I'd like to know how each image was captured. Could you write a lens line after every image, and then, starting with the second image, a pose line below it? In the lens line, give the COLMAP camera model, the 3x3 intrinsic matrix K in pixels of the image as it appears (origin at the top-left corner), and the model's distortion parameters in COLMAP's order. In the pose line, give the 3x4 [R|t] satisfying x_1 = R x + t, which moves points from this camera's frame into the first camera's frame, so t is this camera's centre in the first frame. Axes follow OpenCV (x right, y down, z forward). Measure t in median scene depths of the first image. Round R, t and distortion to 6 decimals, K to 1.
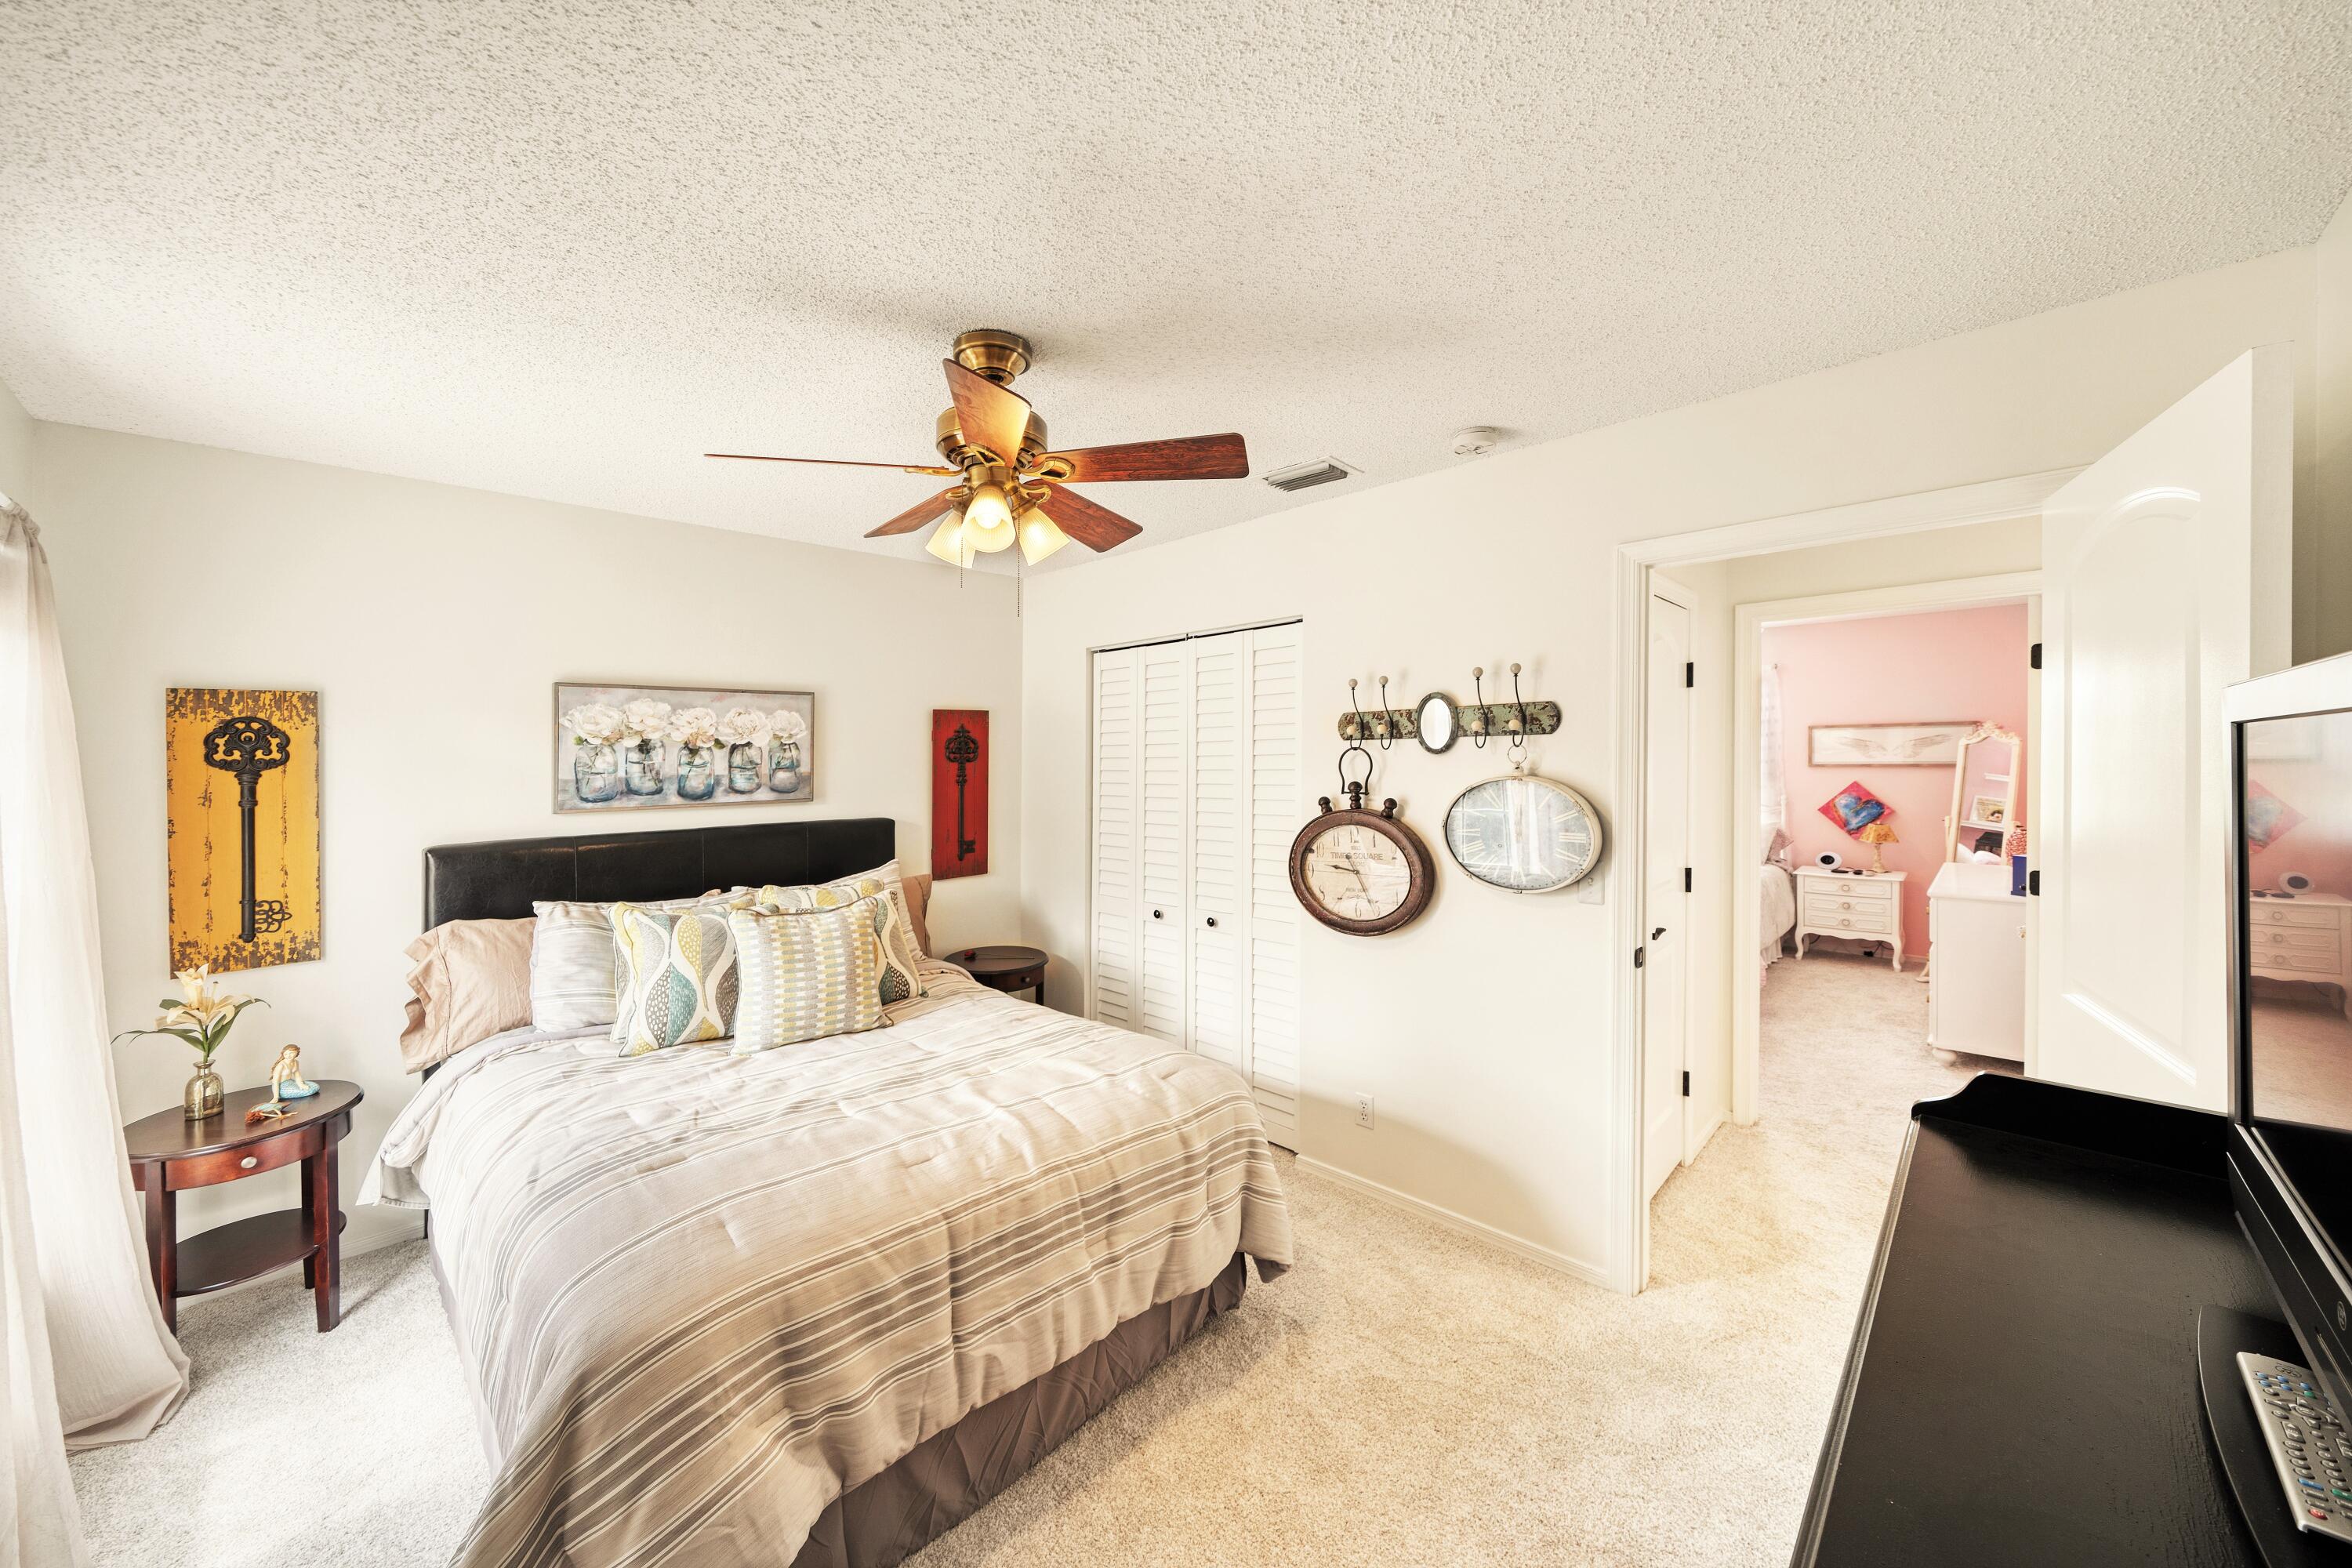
lens RADIAL K [[859.8, 0, 1168.4], [0, 859.8, 780.5], [0, 0, 1]] dist [0.001058, -0.000011]
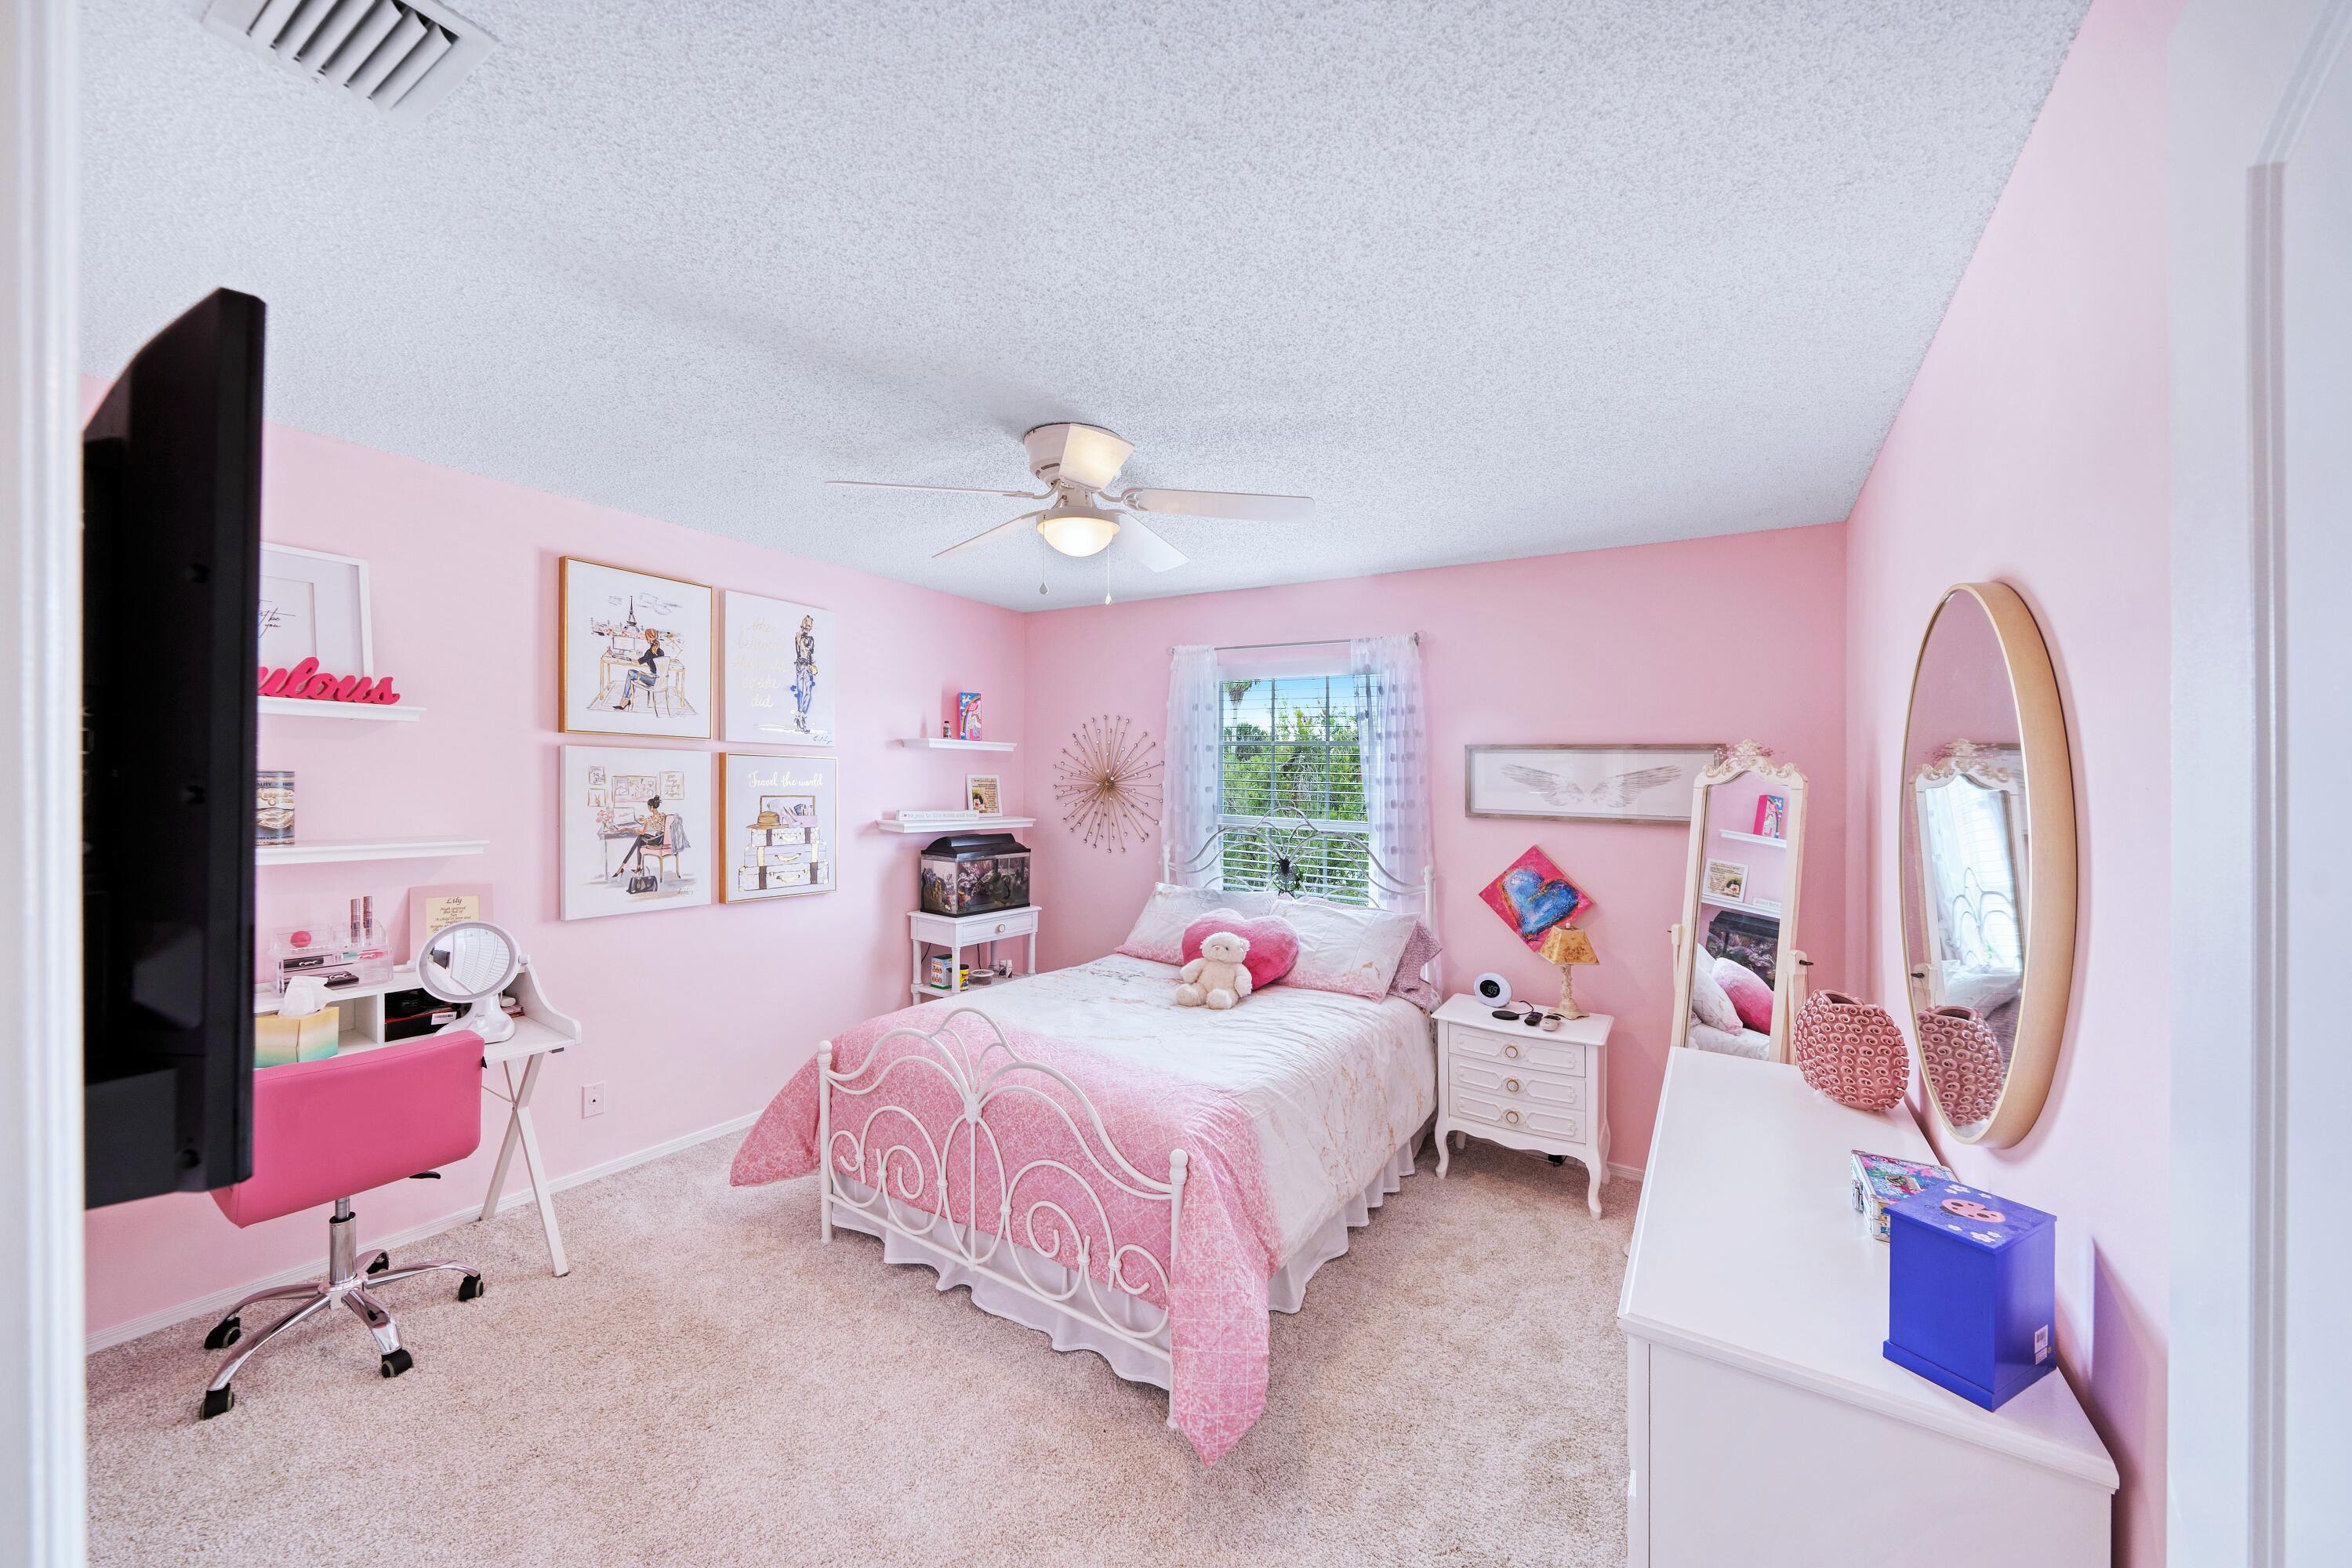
lens RADIAL K [[859.8, 0, 1182.8], [0, 859.8, 777.1], [0, 0, 1]] dist [0.001058, -0.000011]
pose [[0.975133, 0.024478, 0.220264, 0.477340], [-0.019234, 0.999479, -0.025923, -0.026299], [-0.220784, 0.021042, 0.975096, 0.534904]]
